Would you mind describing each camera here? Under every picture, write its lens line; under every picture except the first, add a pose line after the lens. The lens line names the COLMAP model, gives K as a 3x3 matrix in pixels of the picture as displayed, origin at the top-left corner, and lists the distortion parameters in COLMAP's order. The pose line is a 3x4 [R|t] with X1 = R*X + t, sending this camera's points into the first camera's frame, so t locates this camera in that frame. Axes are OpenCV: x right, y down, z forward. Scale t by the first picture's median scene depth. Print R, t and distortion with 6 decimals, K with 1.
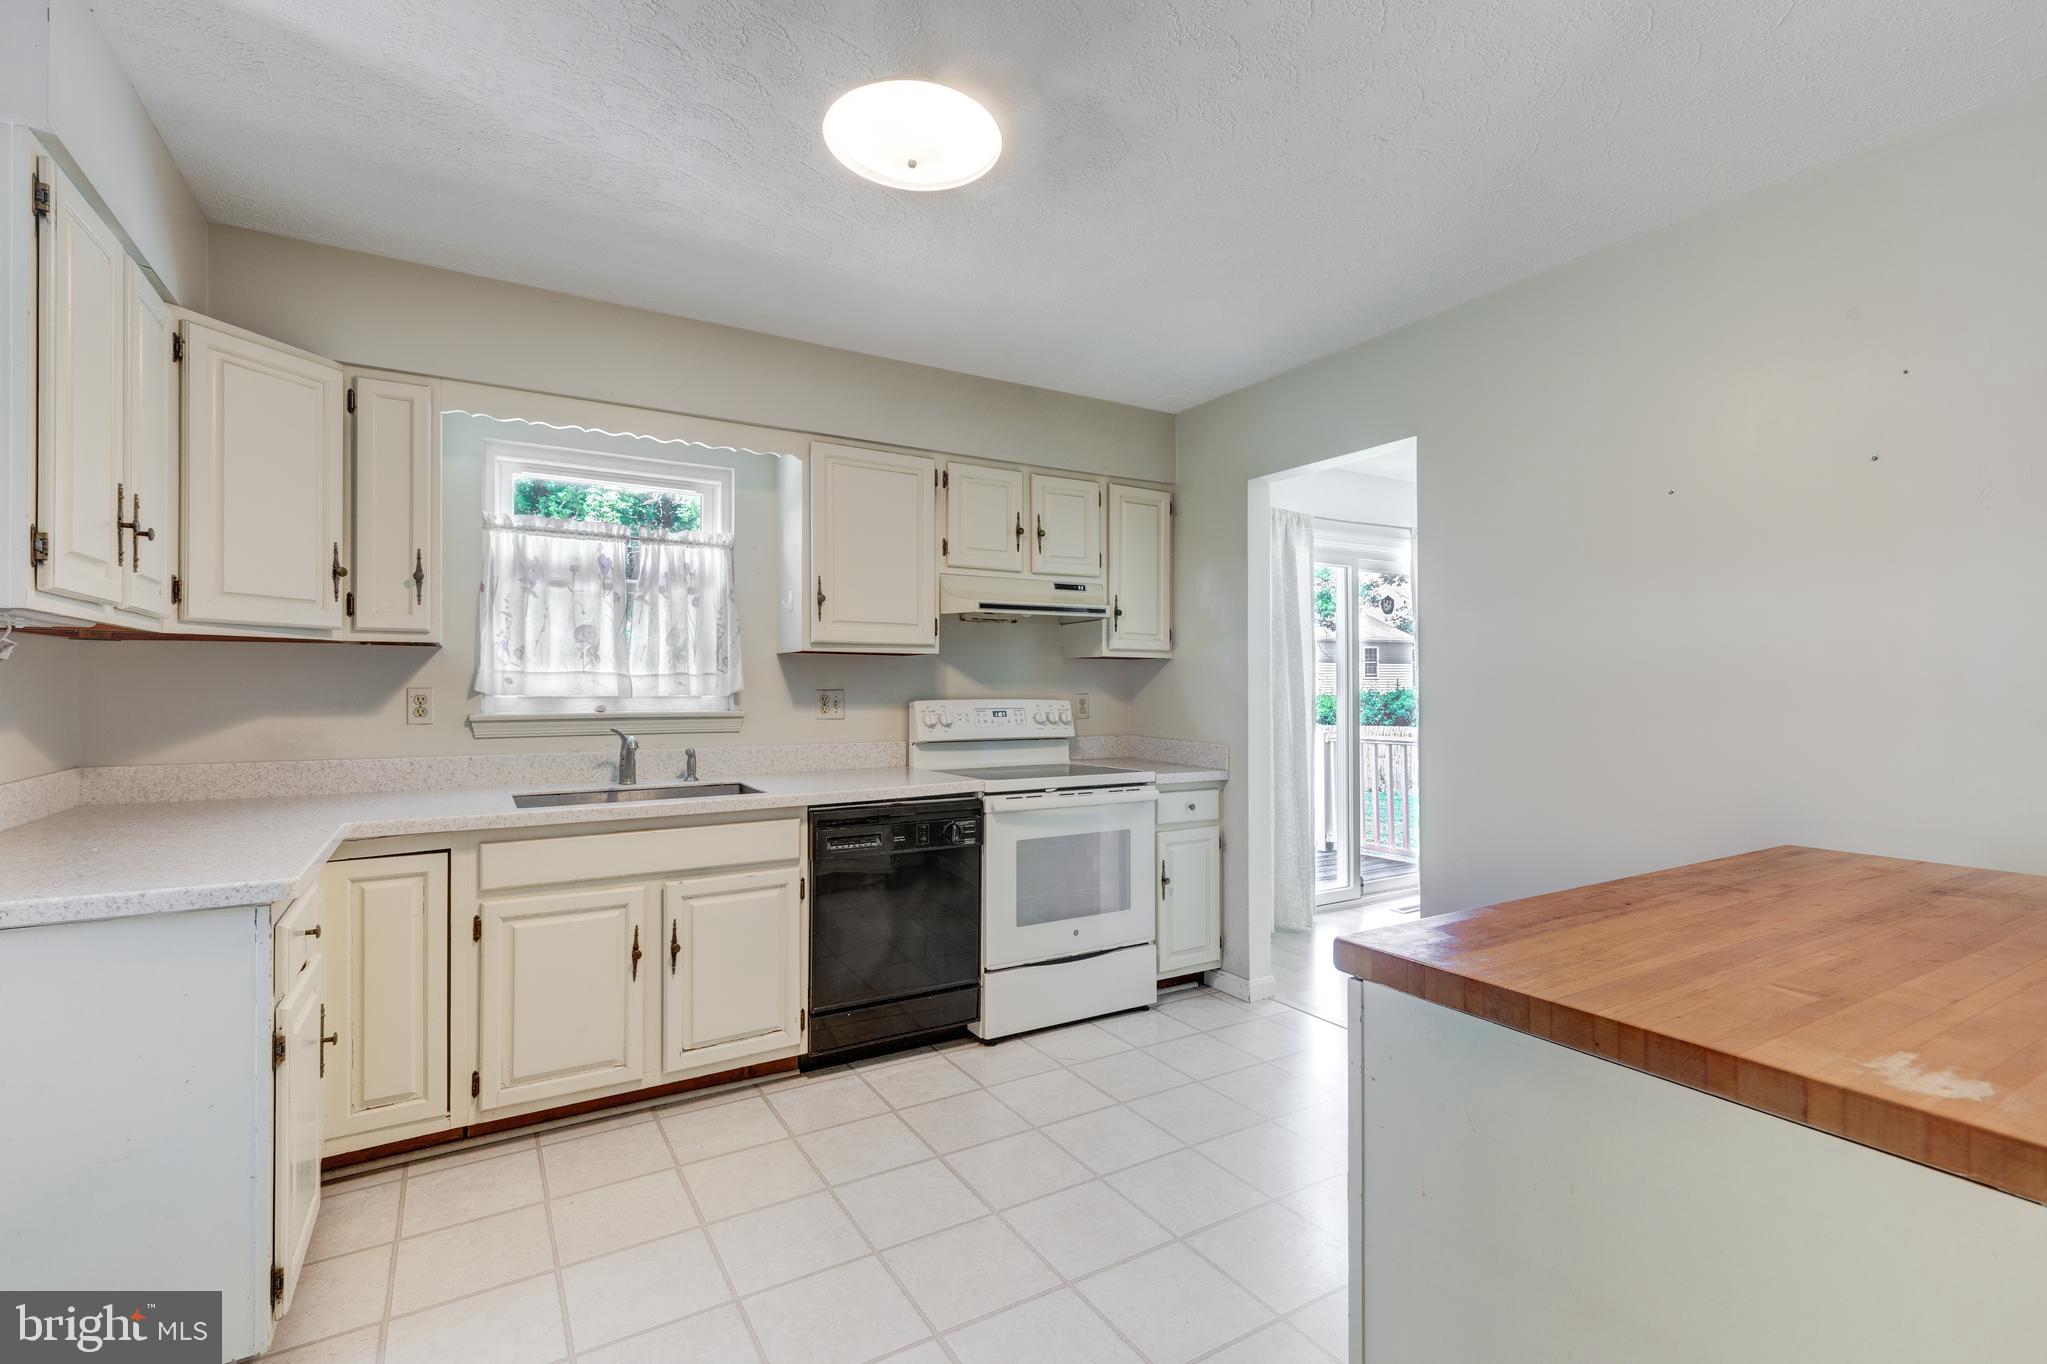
lens RADIAL K [[935.4, 0, 1007.3], [0, 935.4, 680.4], [0, 0, 1]] dist [0.000561, -0.001745]
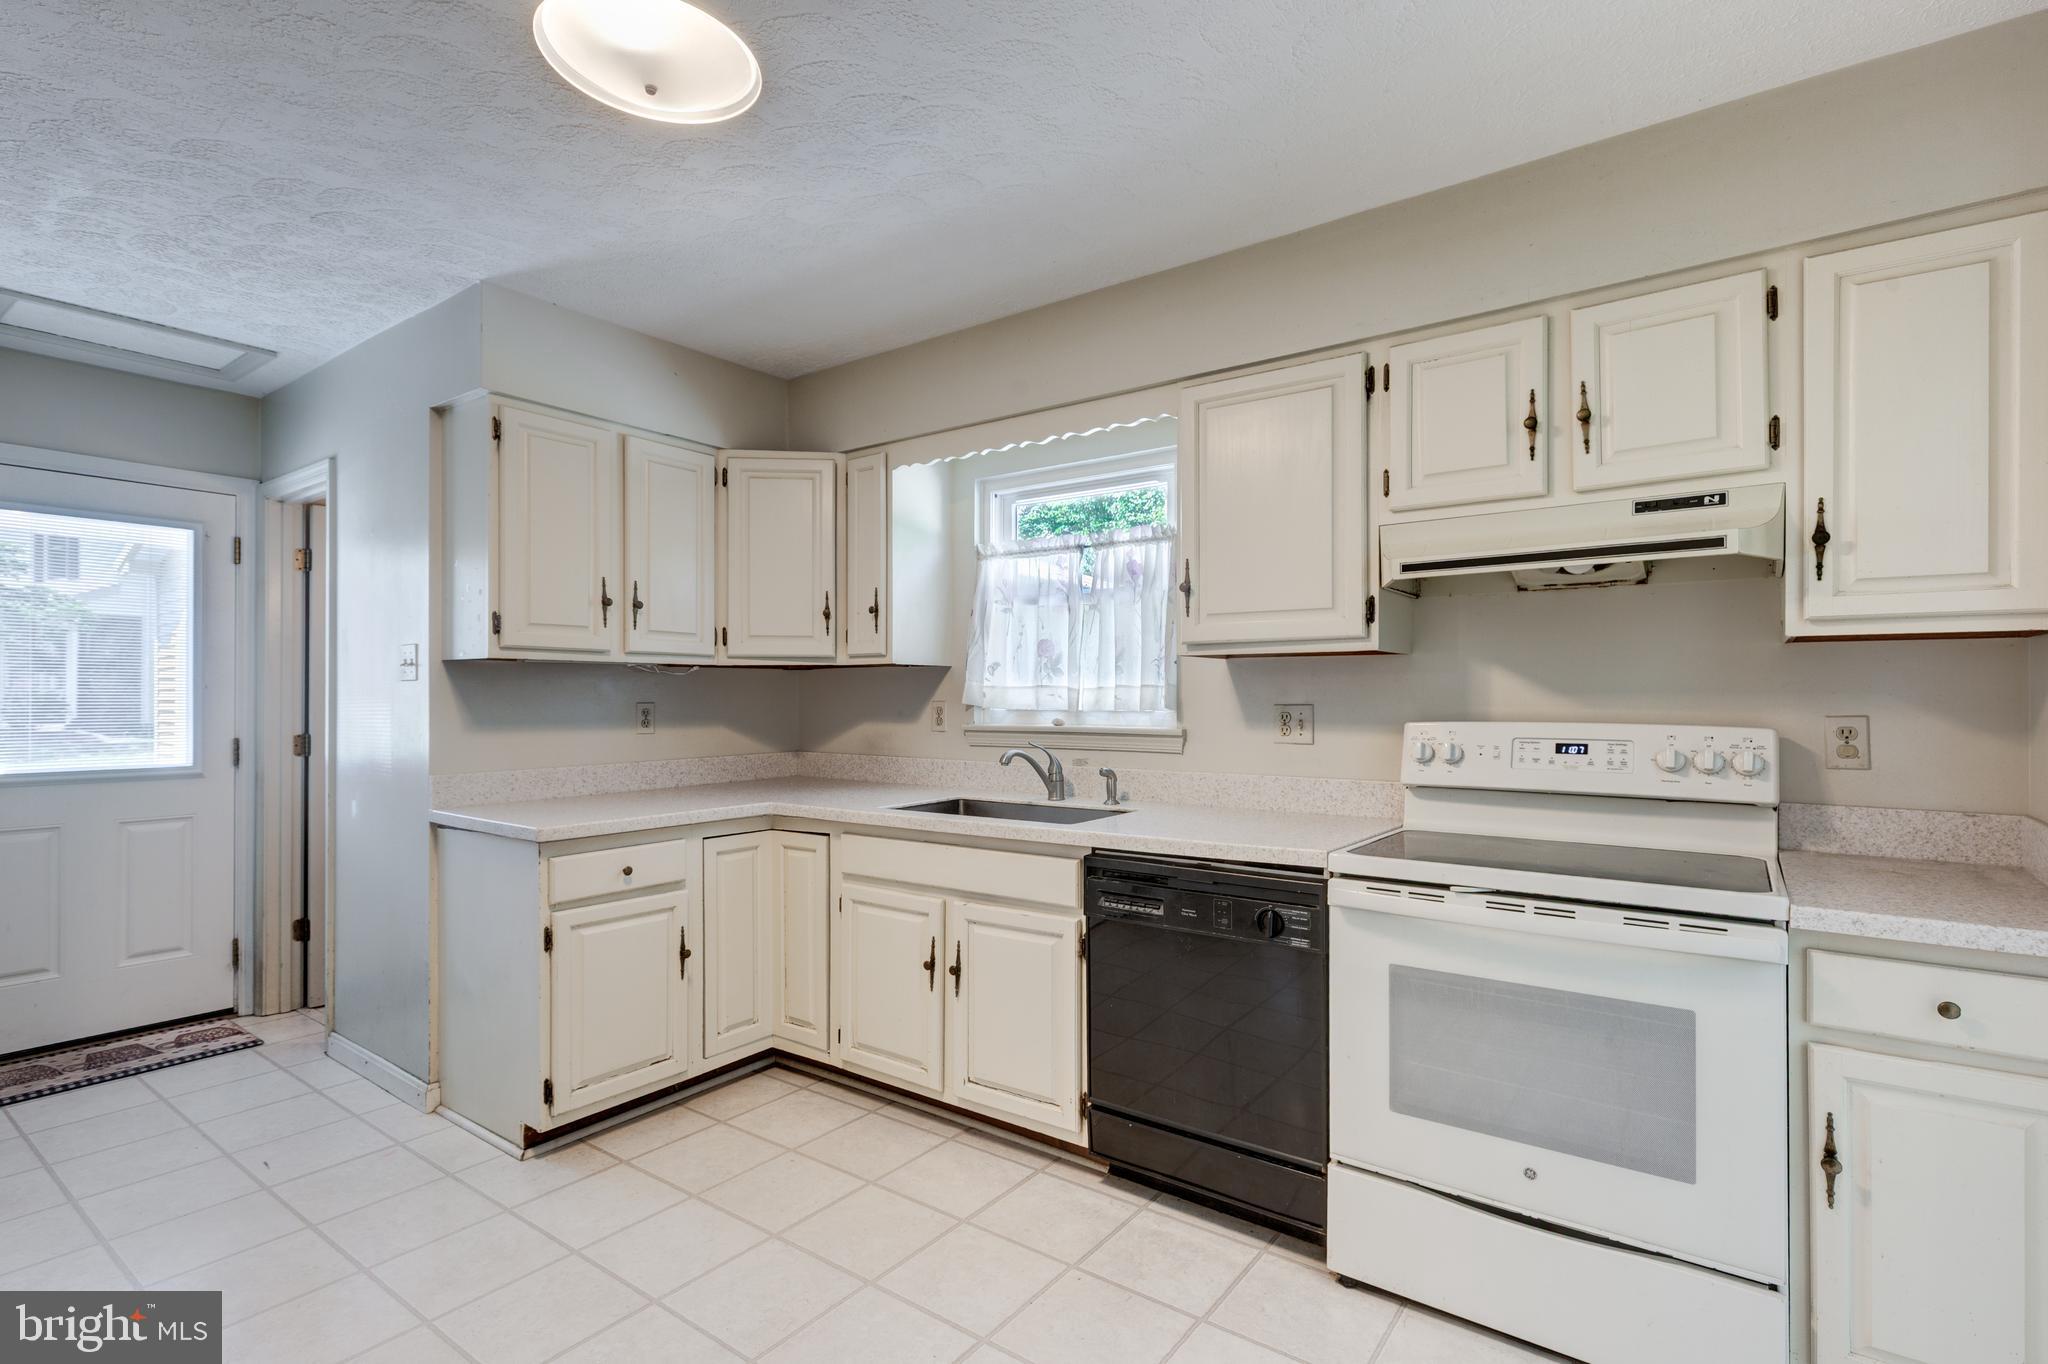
lens RADIAL K [[935.8, 0, 1005.4], [0, 935.8, 695.5], [0, 0, 1]] dist [0.000561, -0.001745]
pose [[0.386565, -0.003731, -0.922255, 0.478598], [0.005879, 0.999981, -0.001581, 0.002885], [0.922243, -0.004811, 0.386580, 0.575408]]
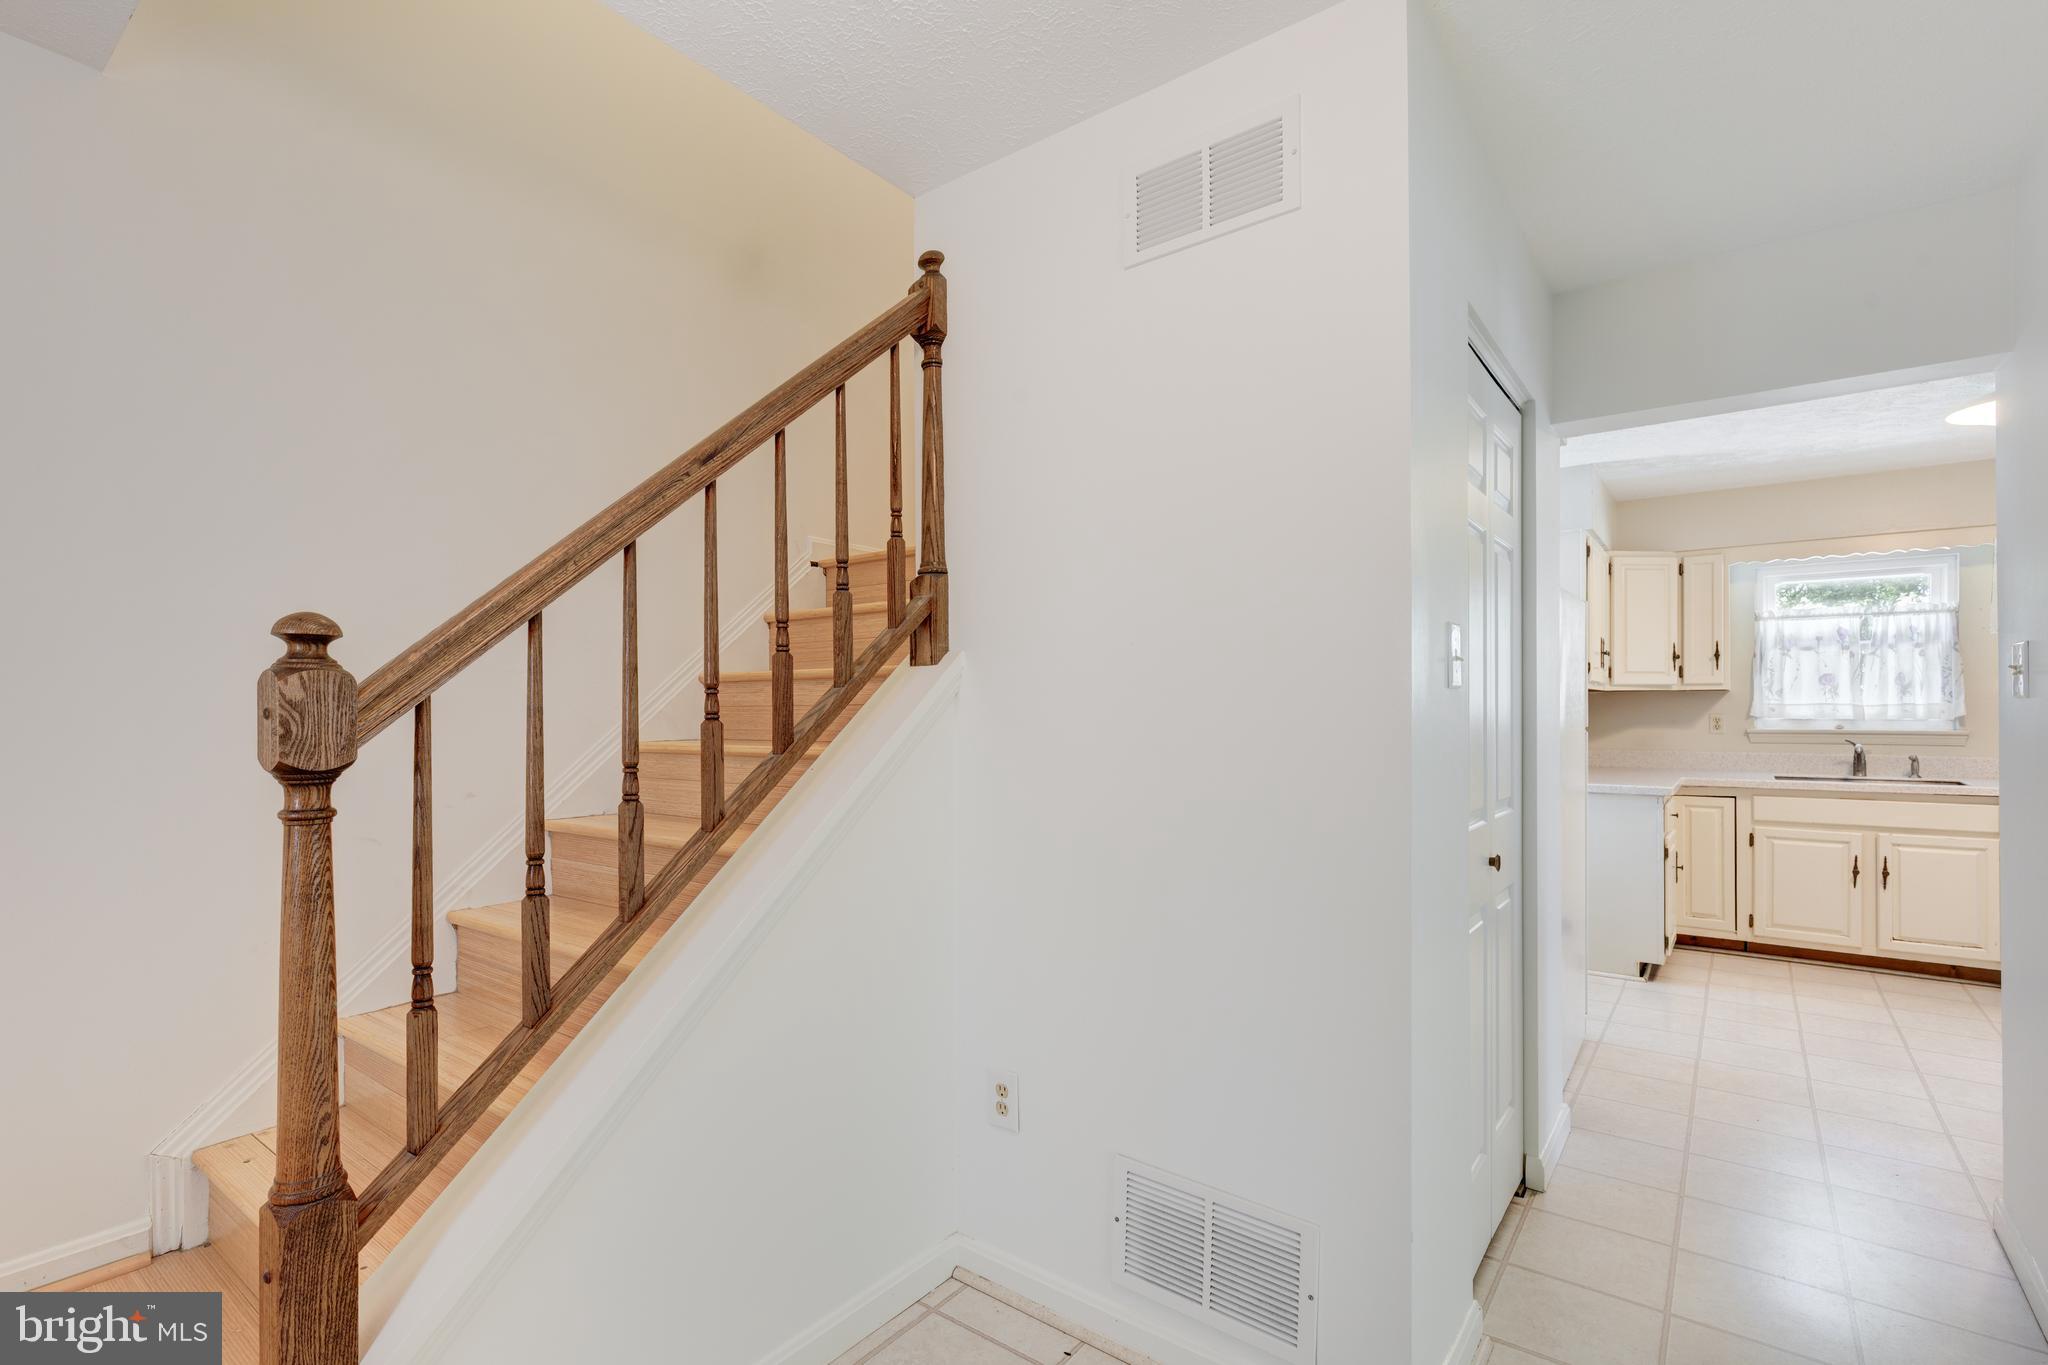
lens RADIAL K [[935.8, 0, 1012.6], [0, 935.8, 715.1], [0, 0, 1]] dist [0.000561, -0.001745]
pose [[0.374031, 0.004161, -0.927407, 0.504251], [0.010031, 0.999913, 0.008532, -0.016969], [0.927362, -0.012494, 0.373957, -0.875795]]
